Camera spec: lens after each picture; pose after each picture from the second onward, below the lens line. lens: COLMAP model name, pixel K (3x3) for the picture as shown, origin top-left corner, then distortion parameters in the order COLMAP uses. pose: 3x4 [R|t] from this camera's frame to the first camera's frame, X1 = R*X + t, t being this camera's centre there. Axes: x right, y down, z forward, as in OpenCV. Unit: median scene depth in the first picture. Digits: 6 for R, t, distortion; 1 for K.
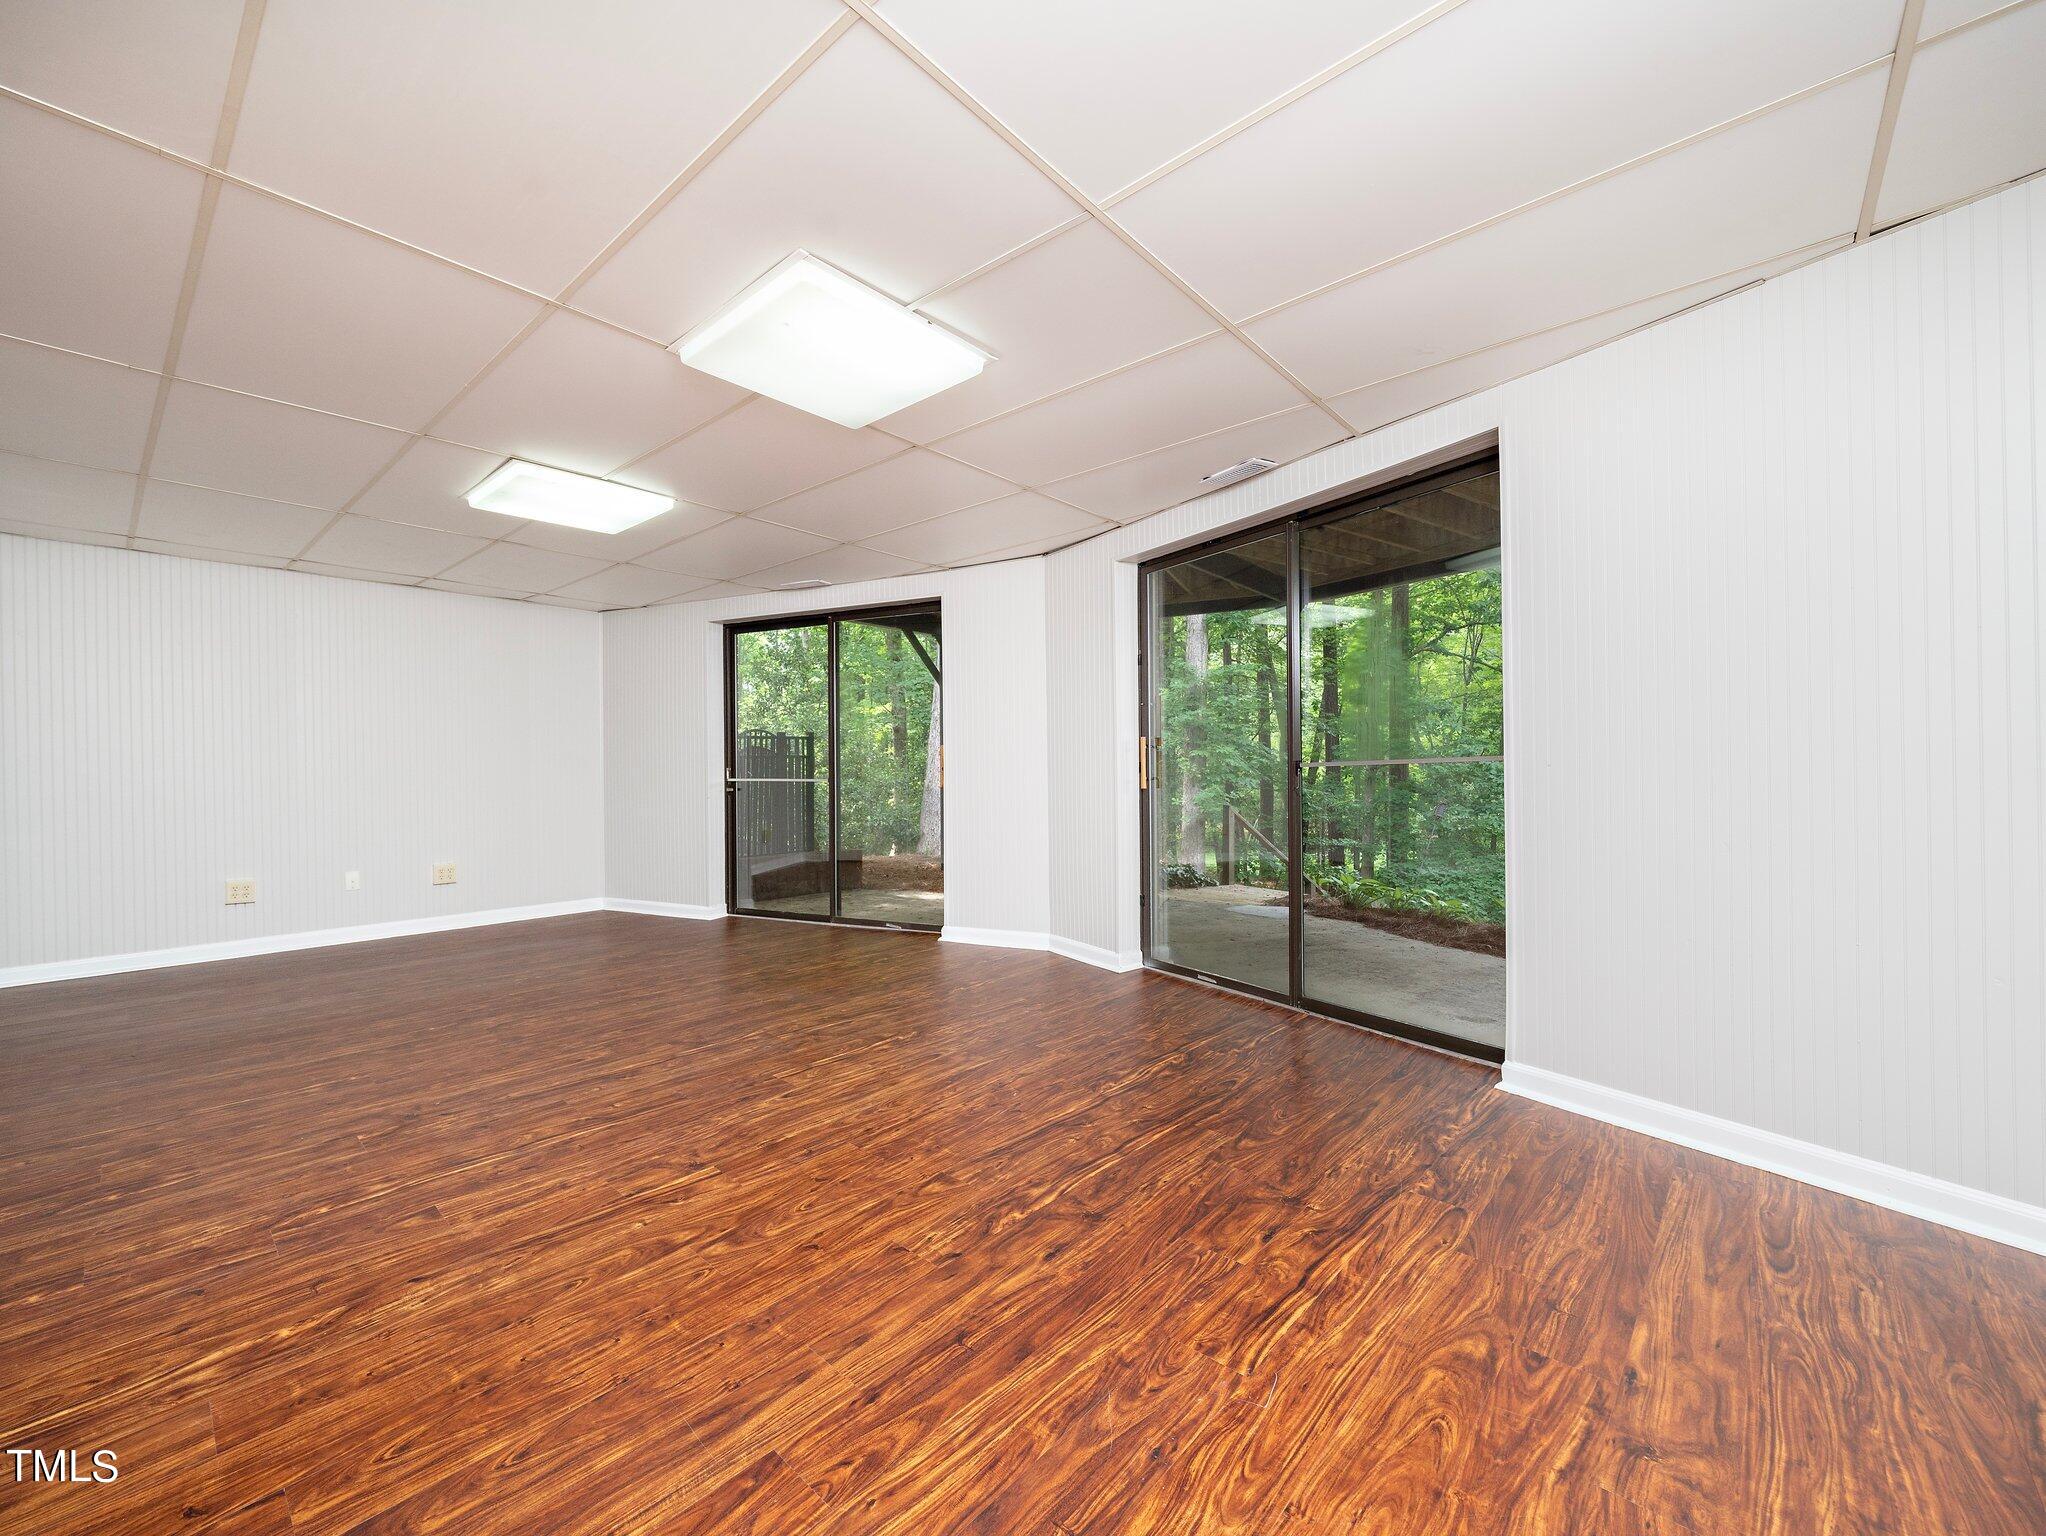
lens RADIAL K [[813.5, 0, 1023.0], [0, 813.5, 768.0], [0, 0, 1]] dist [0.000951, -0.000190]
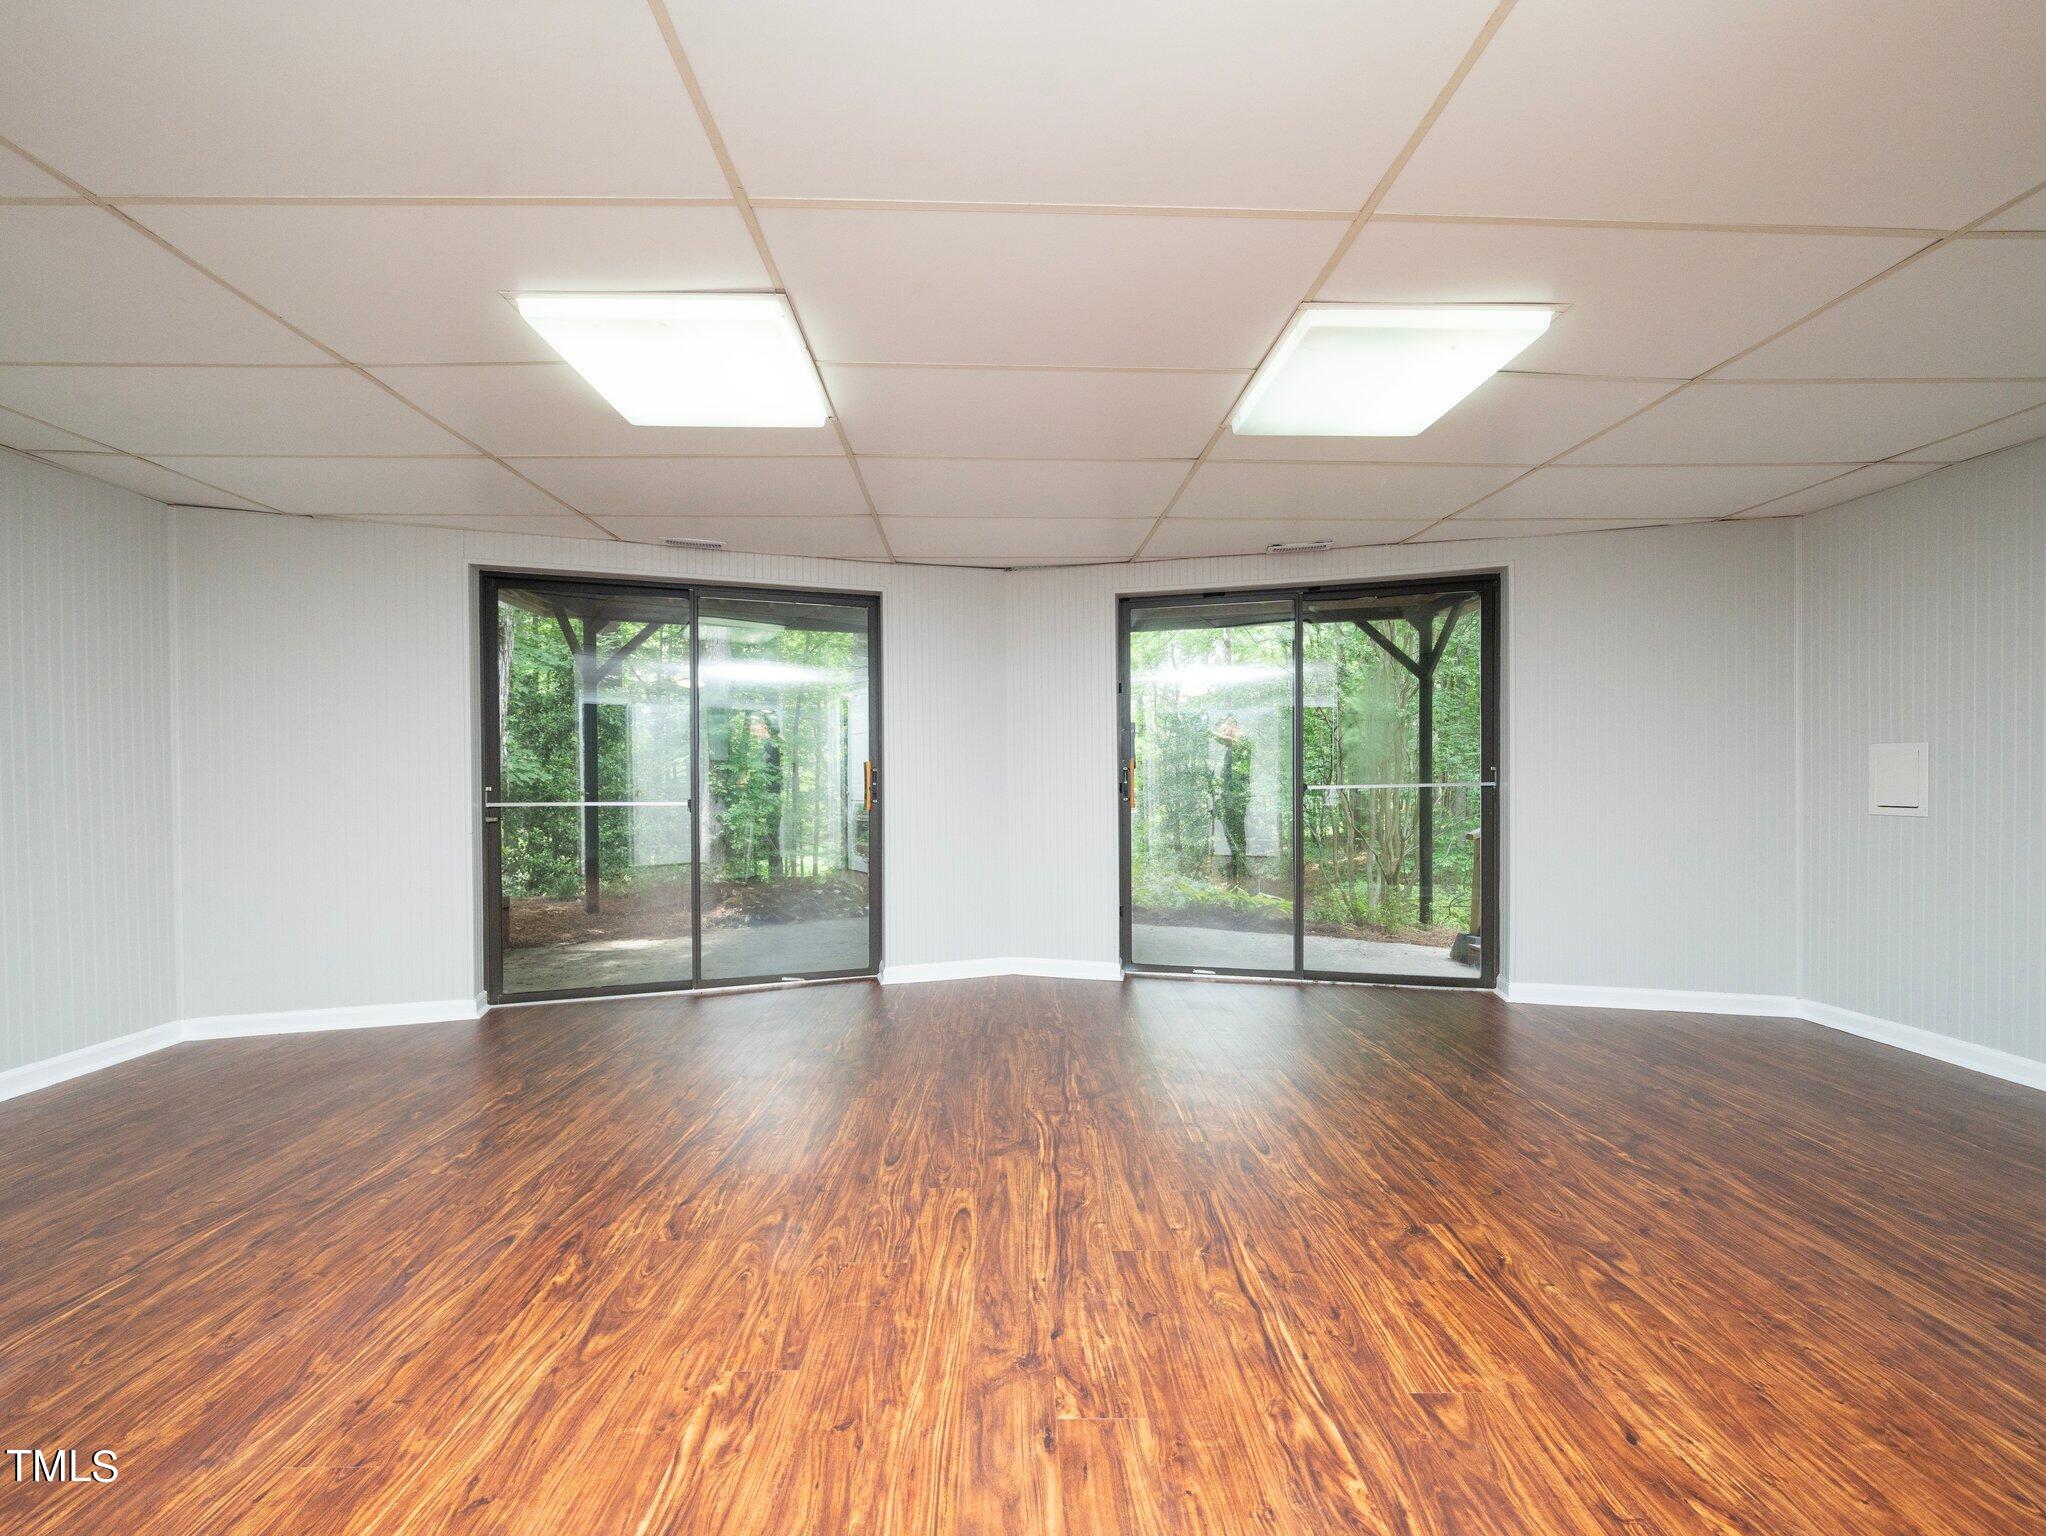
lens RADIAL K [[777.4, 0, 1023.0], [0, 777.4, 768.0], [0, 0, 1]] dist [-0.004411, 0.000518]
pose [[0.743728, 0.015554, 0.668301, -1.241681], [-0.004974, 0.999830, -0.017734, -0.019369], [-0.668464, 0.009865, 0.743679, 0.592287]]
